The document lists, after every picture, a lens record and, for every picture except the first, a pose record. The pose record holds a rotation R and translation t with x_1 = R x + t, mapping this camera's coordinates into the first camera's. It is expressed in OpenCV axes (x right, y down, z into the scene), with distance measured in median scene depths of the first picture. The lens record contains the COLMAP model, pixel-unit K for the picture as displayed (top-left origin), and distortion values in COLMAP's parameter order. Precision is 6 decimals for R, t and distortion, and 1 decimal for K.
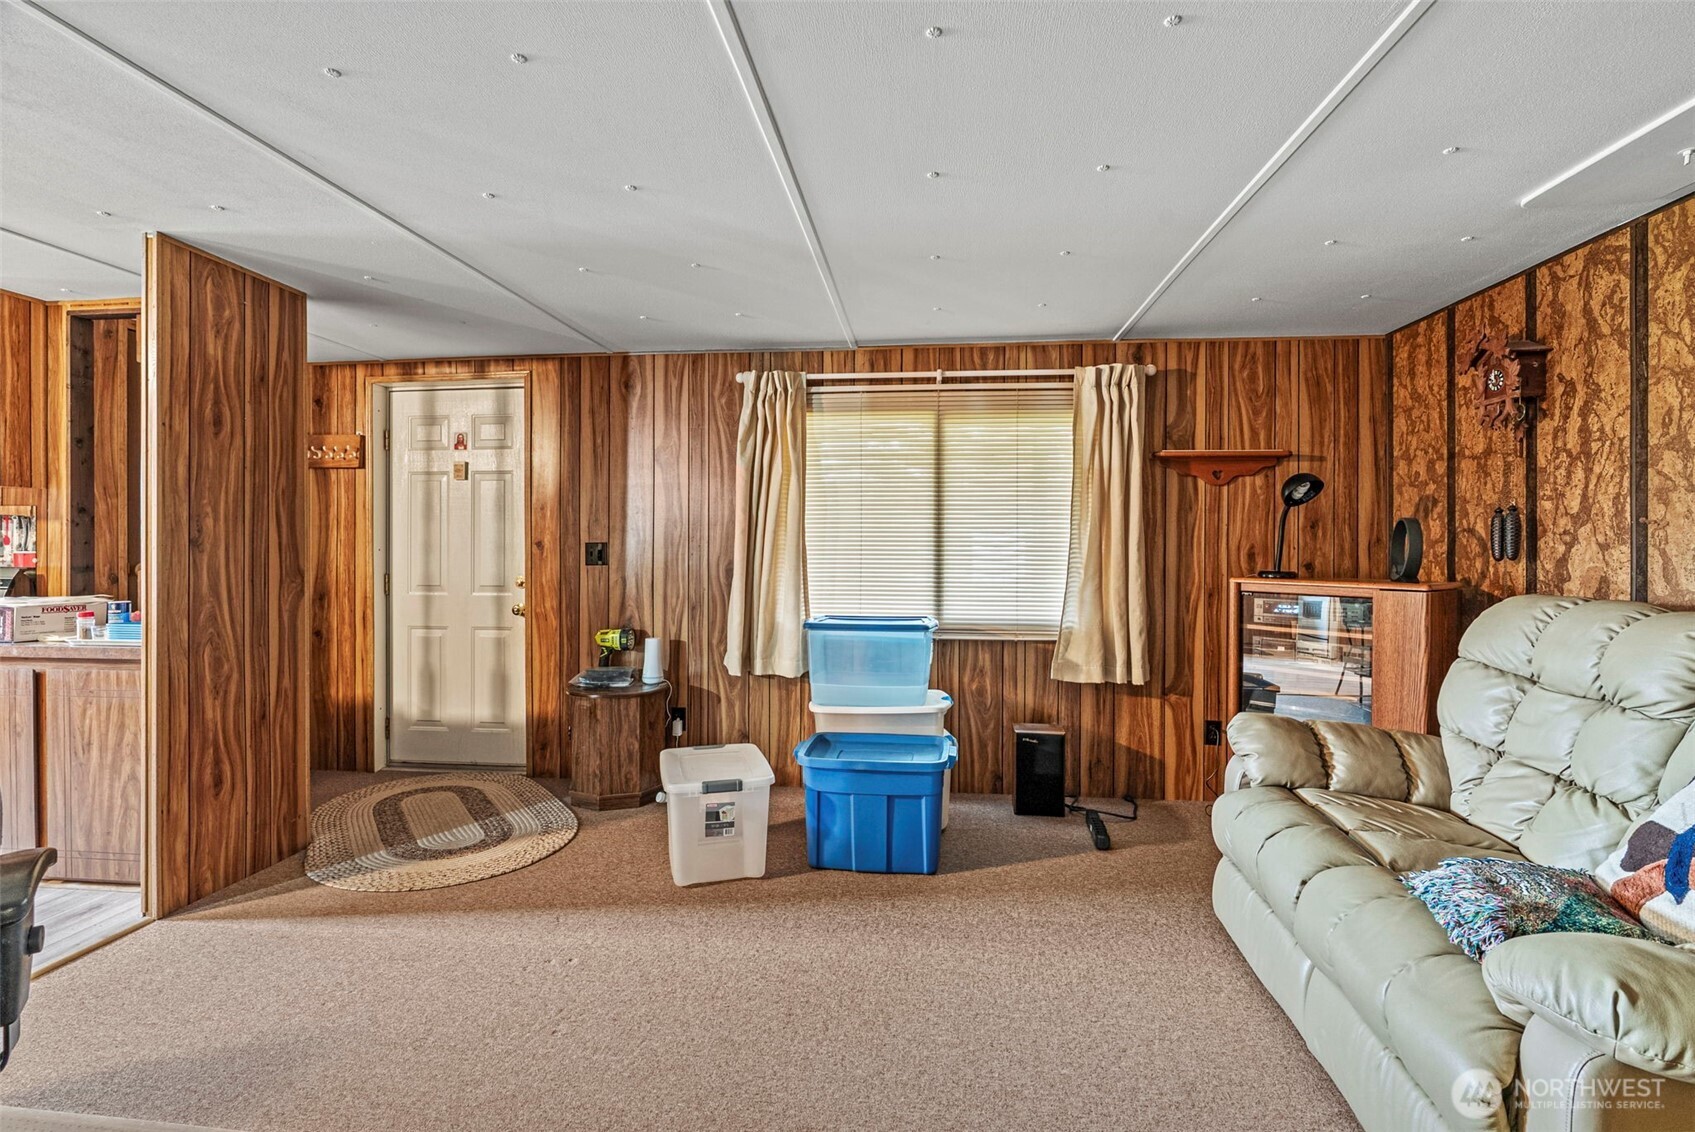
lens RADIAL K [[776.9, 0, 845.3], [0, 776.9, 545.3], [0, 0, 1]] dist [-0.011701, 0.003642]
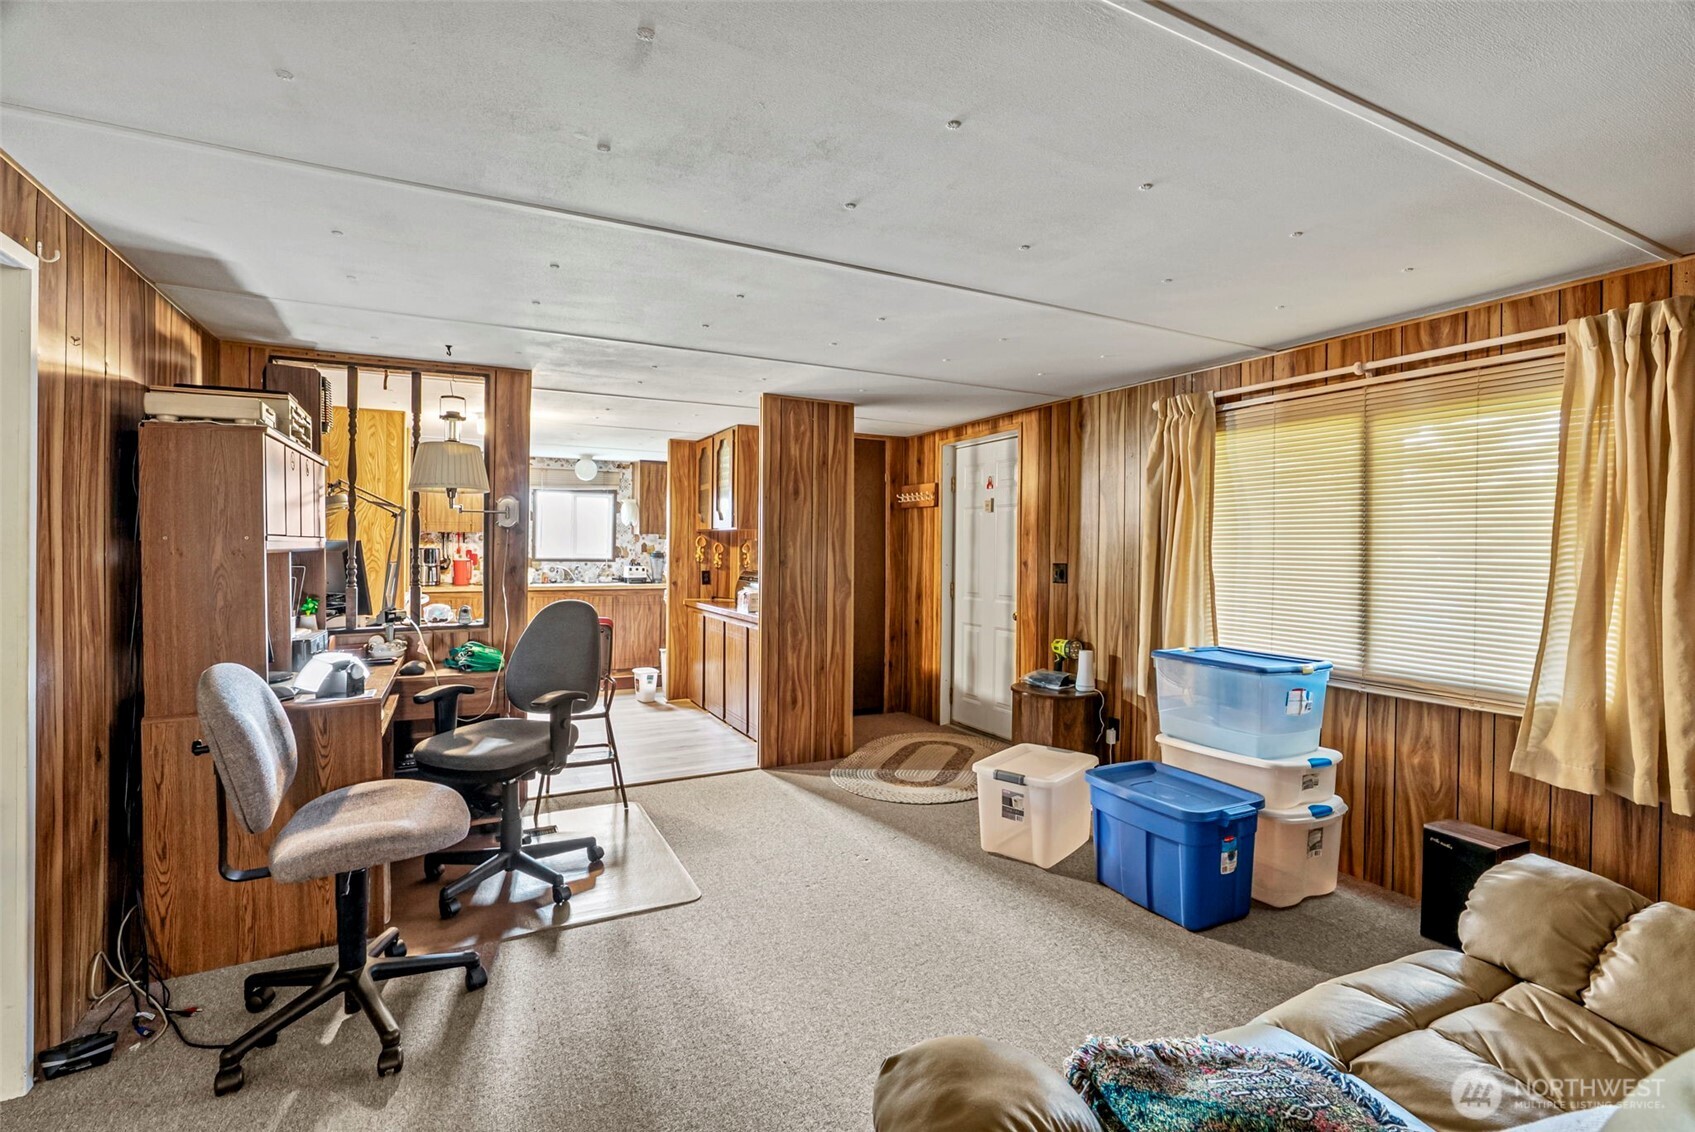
lens RADIAL K [[776.9, 0, 844.9], [0, 776.9, 538.5], [0, 0, 1]] dist [-0.011701, 0.003642]
pose [[0.549394, -0.005525, -0.835545, 0.508512], [-0.005519, 0.999932, -0.010241, -0.029134], [0.835545, 0.010238, 0.549327, 0.099963]]
